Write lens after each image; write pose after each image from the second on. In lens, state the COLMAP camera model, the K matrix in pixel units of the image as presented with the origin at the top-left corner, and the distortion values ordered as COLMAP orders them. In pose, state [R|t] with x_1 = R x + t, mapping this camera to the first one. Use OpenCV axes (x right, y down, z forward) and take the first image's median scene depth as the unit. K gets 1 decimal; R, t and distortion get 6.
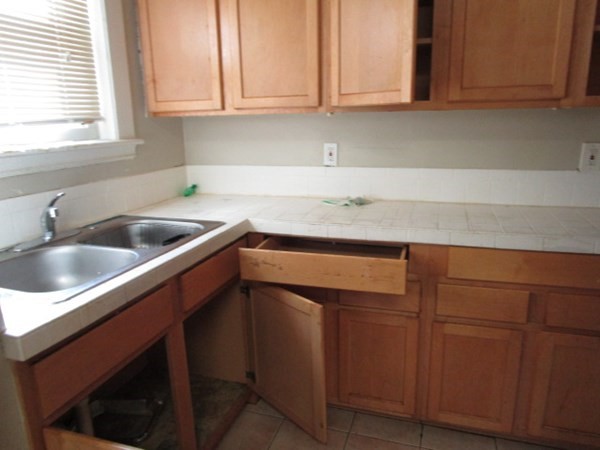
lens RADIAL K [[419.7, 0, 300.0], [0, 419.7, 225.0], [0, 0, 1]] dist [-0.029569, -0.001480]
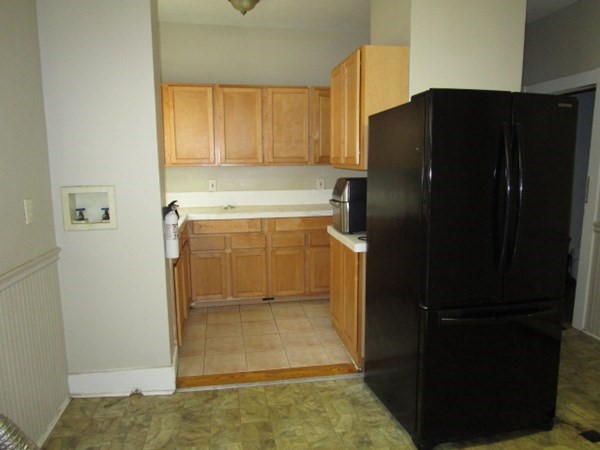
lens RADIAL K [[419.7, 0, 300.0], [0, 419.7, 225.0], [0, 0, 1]] dist [-0.029569, -0.001480]
pose [[0.873941, -0.053729, 0.483053, -0.734035], [0.105024, 0.991267, -0.079753, 0.306336], [-0.474550, 0.120432, 0.871951, -1.274555]]
